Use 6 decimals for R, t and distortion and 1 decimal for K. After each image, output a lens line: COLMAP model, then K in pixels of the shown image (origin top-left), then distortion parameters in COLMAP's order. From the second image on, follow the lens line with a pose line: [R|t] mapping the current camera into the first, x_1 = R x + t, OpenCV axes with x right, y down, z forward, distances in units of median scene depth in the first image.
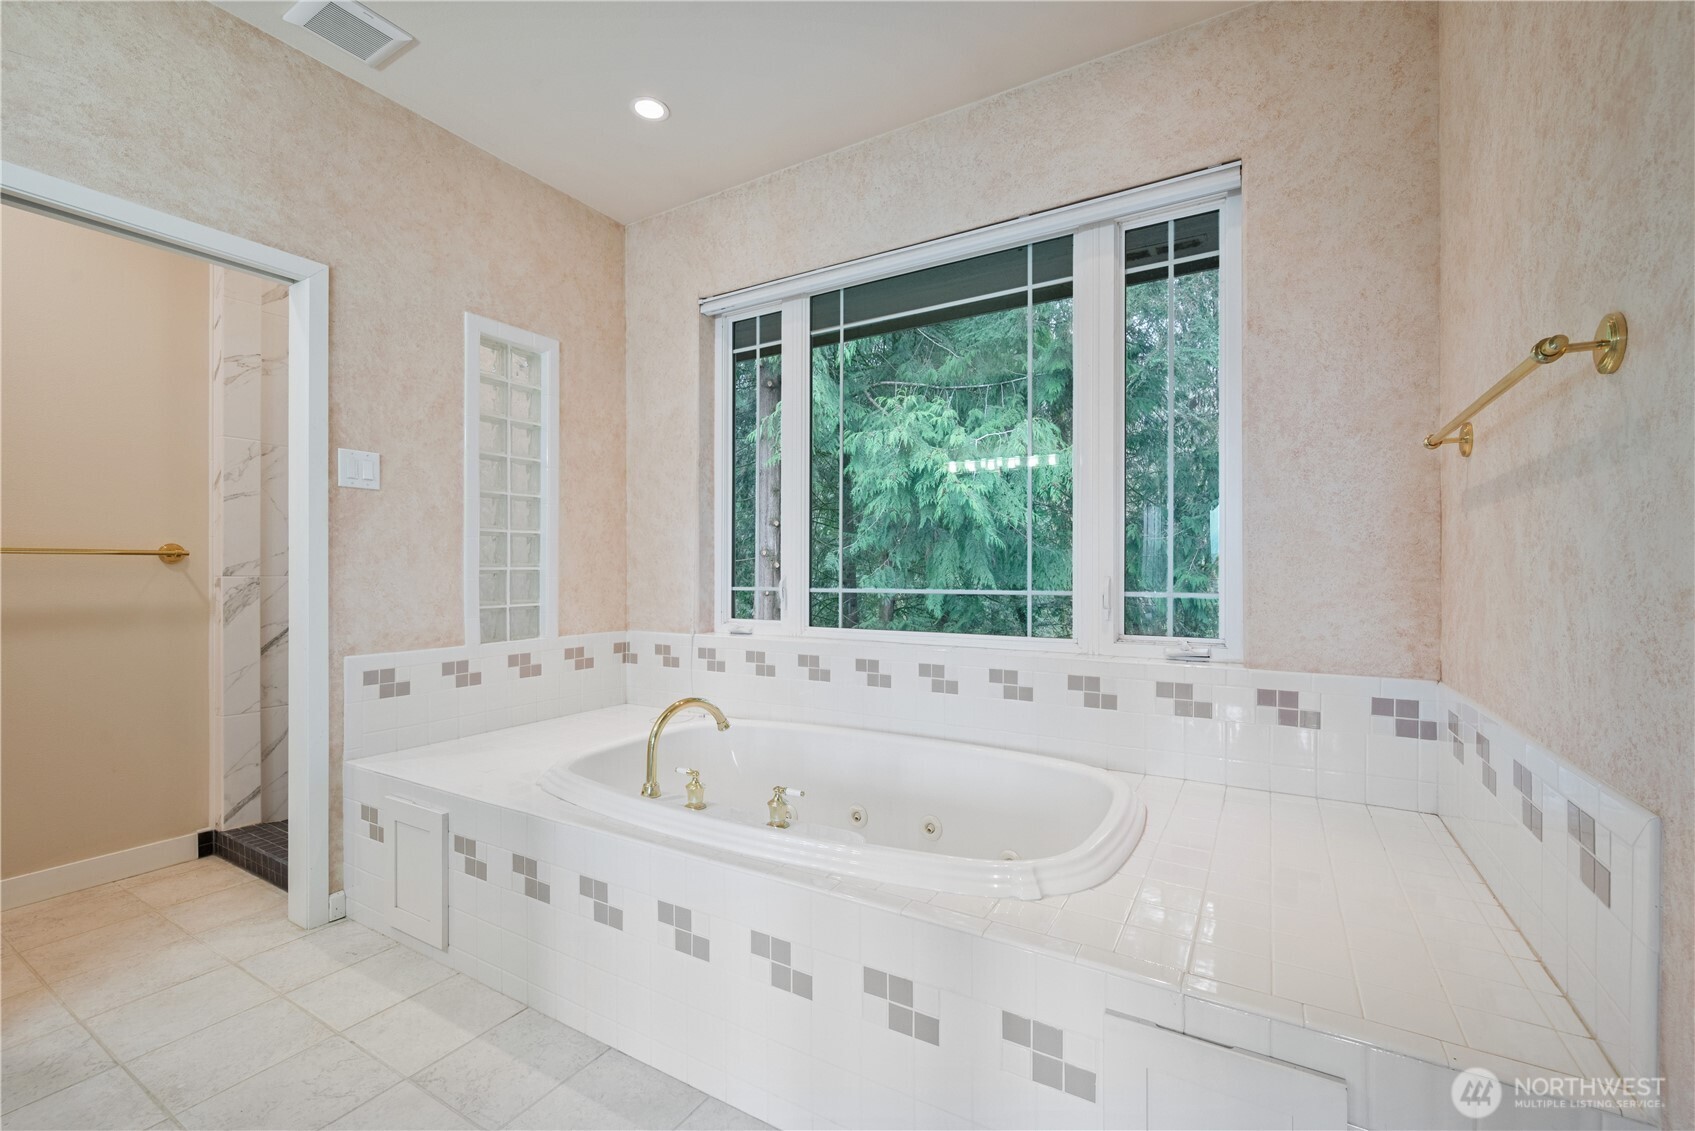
lens RADIAL K [[700.2, 0, 852.0], [0, 700.2, 567.1], [0, 0, 1]] dist [0.000271, 0.000565]
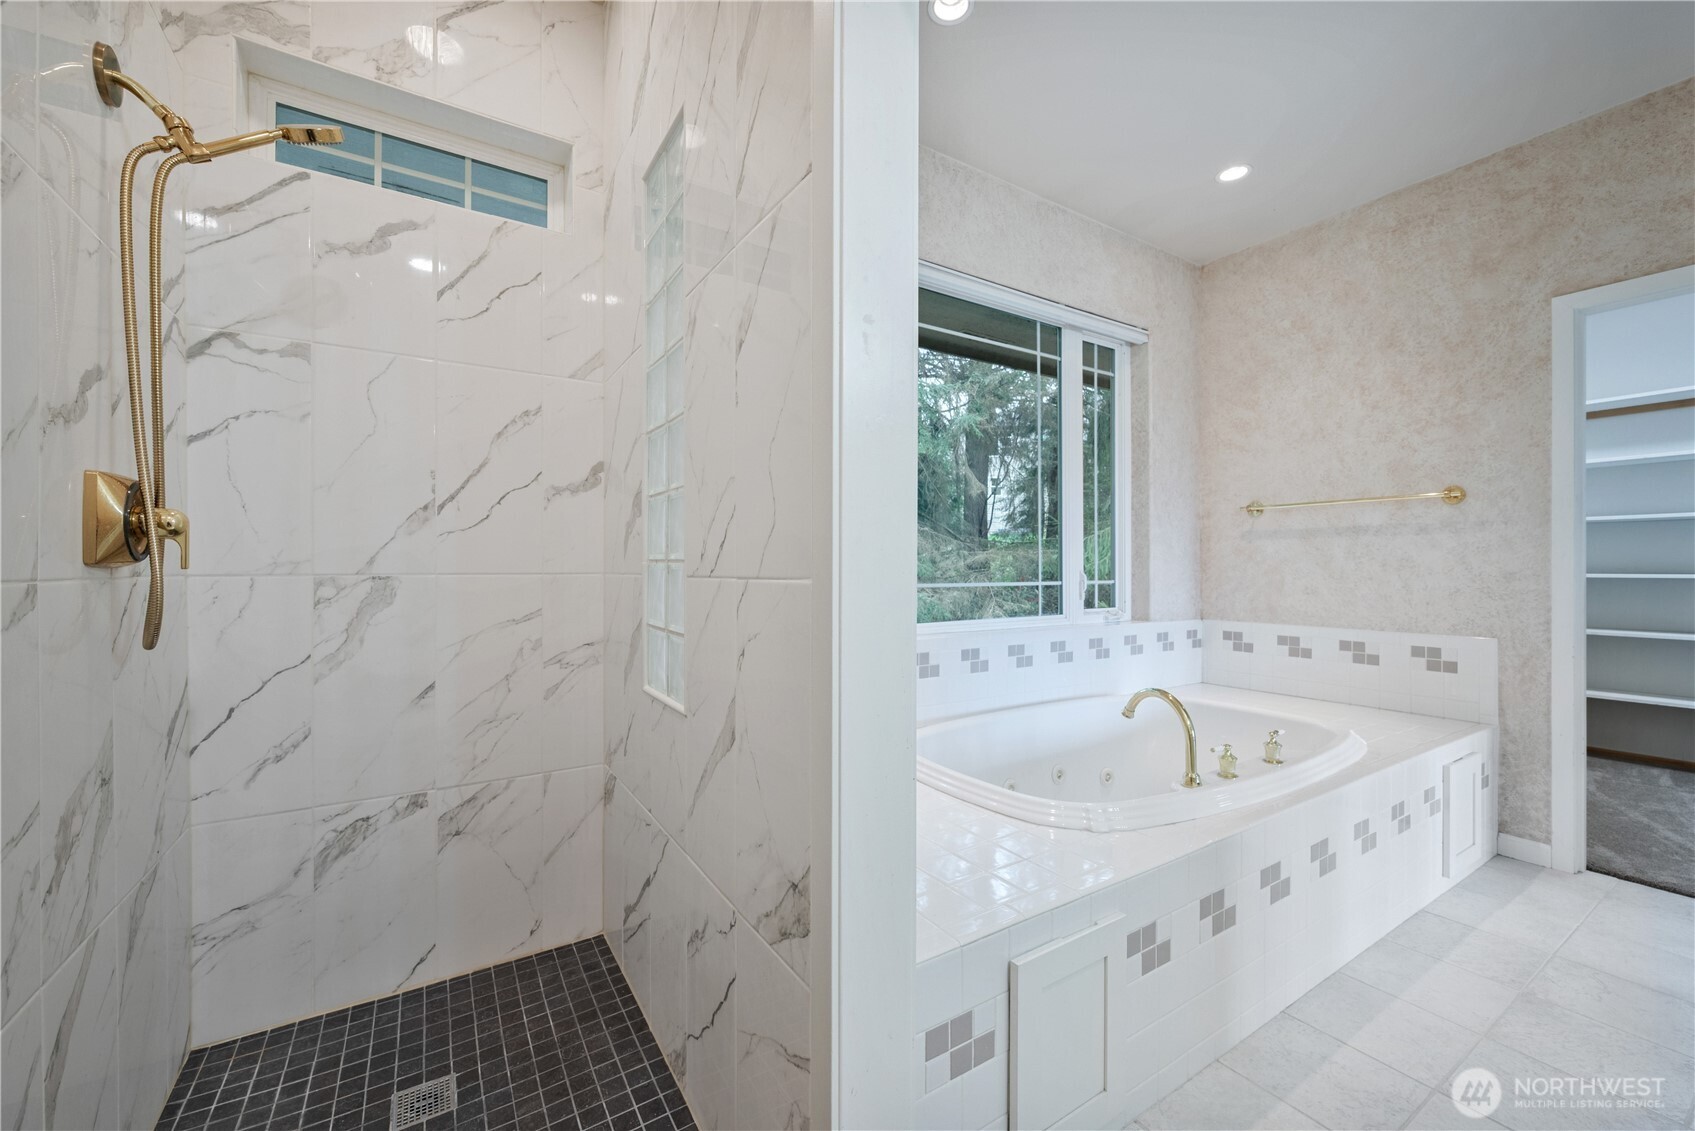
lens RADIAL K [[669.2, 0, 842.1], [0, 669.2, 571.6], [0, 0, 1]] dist [0.000152, -0.000054]
pose [[0.461485, -0.003047, 0.887143, -1.666418], [-0.003062, 0.999983, 0.005028, 0.013625], [-0.887143, -0.005037, 0.461468, 1.181073]]
